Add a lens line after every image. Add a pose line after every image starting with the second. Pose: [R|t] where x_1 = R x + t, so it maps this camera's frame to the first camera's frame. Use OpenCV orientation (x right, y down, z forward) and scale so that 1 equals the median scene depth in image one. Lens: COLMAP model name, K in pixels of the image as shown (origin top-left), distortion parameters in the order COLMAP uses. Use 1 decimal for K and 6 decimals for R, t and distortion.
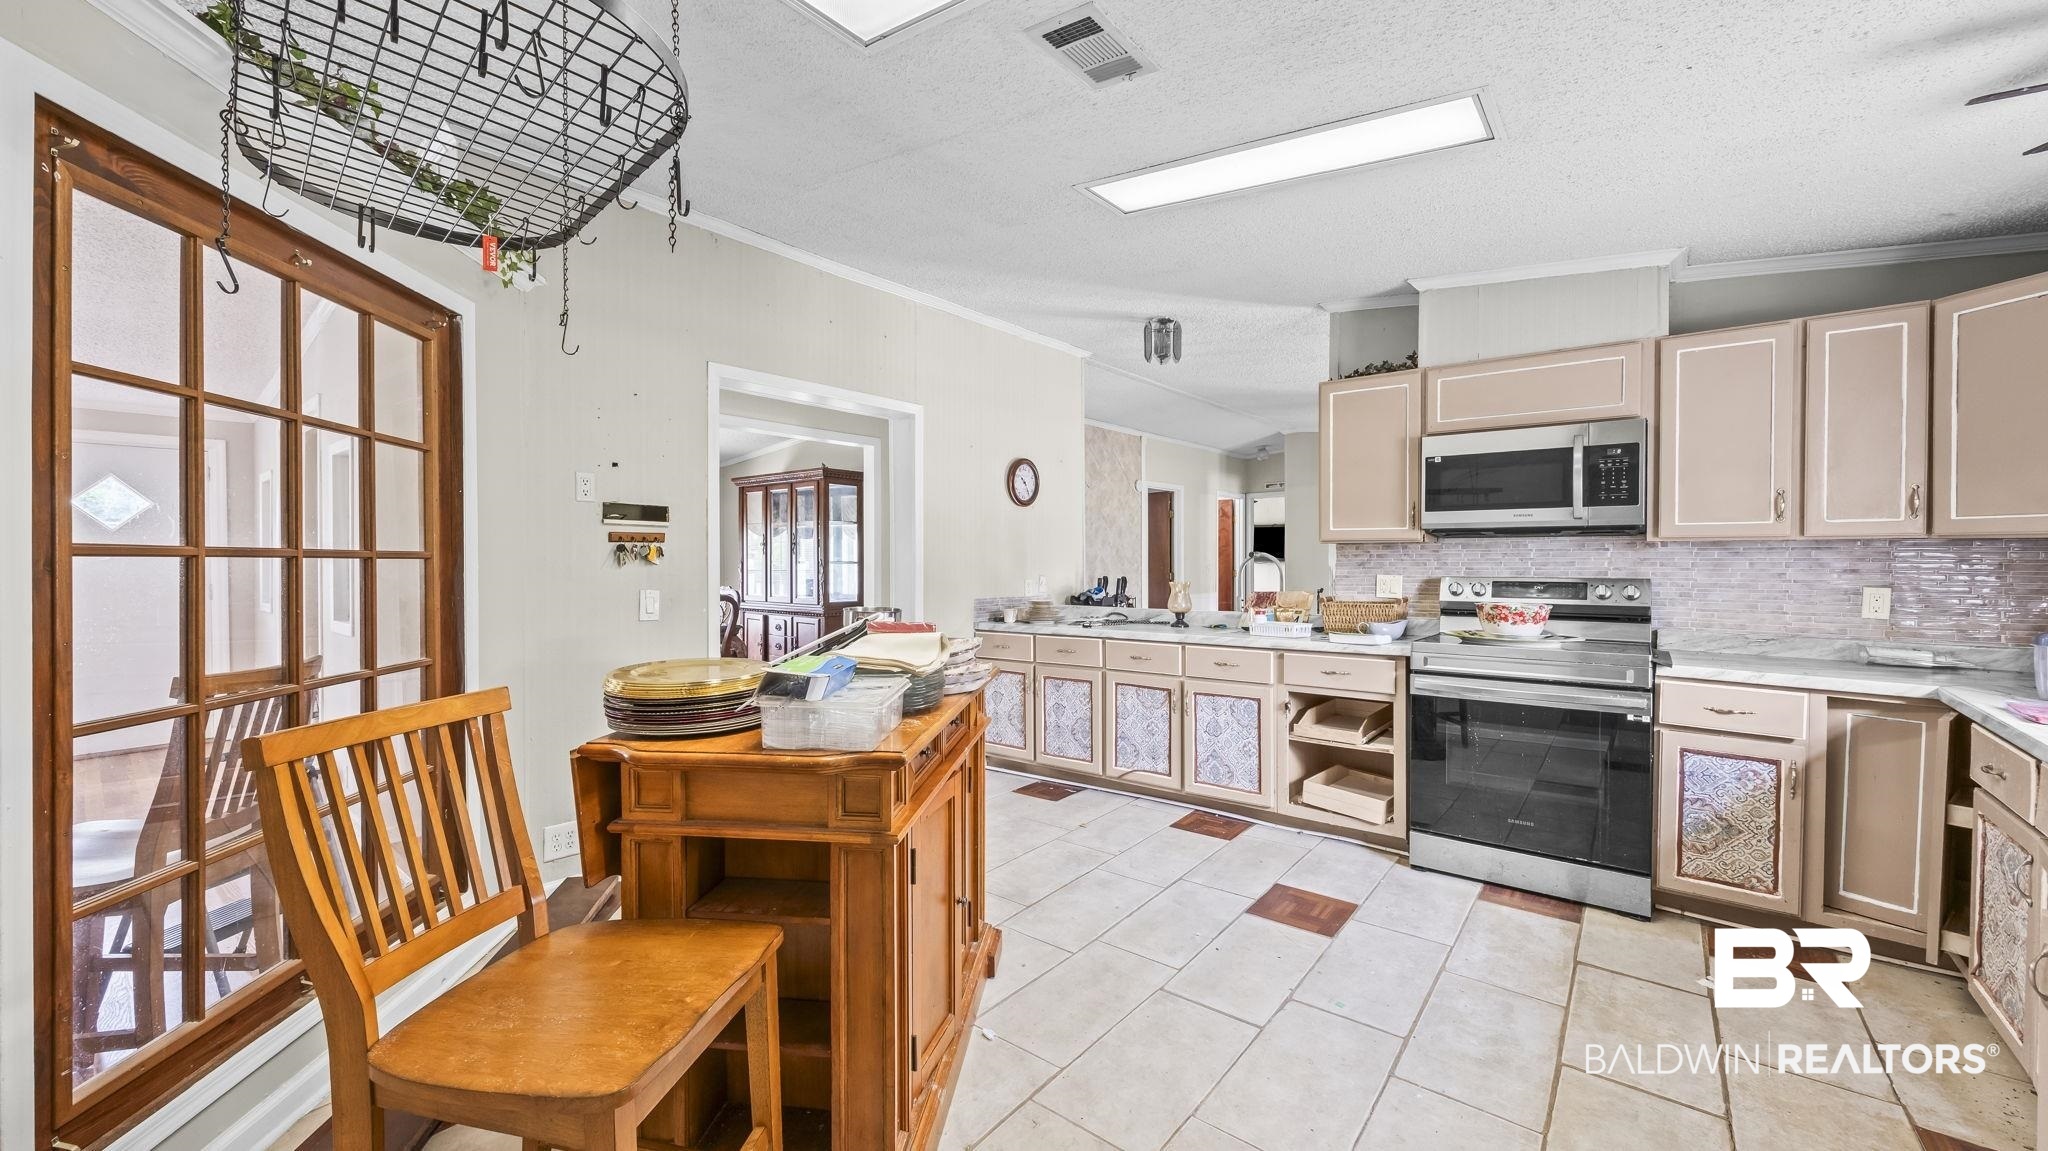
lens RADIAL K [[773.1, 0, 1024.0], [0, 773.1, 575.5], [0, 0, 1]] dist [-0.002098, -0.000328]
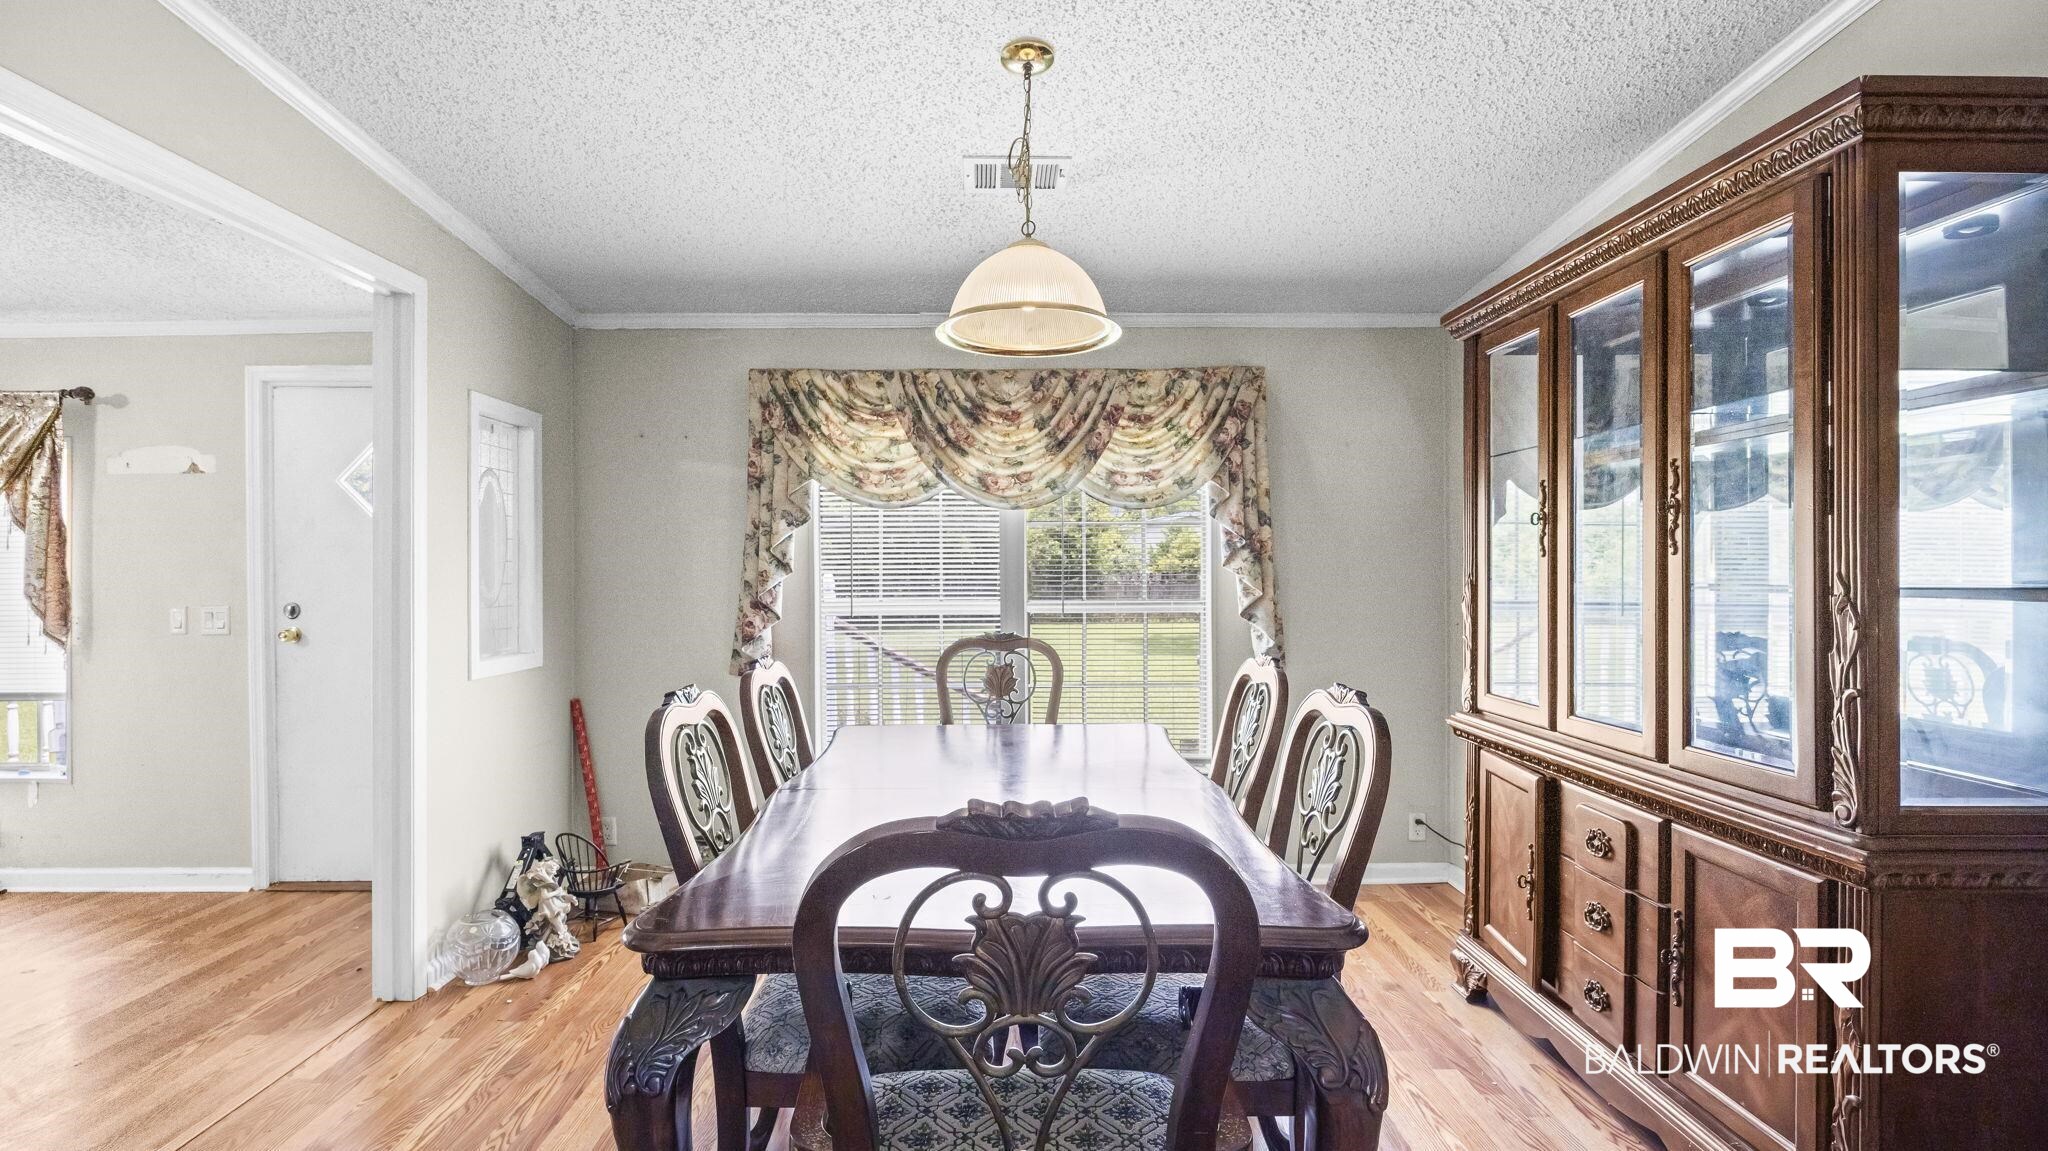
lens RADIAL K [[944.8, 0, 1024.0], [0, 944.8, 575.5], [0, 0, 1]] dist [-0.001141, -0.000229]
pose [[0.644363, -0.003979, -0.764709, -0.203436], [-0.010796, 0.999839, -0.014300, -0.014010], [0.764643, 0.017470, 0.644217, 0.656845]]
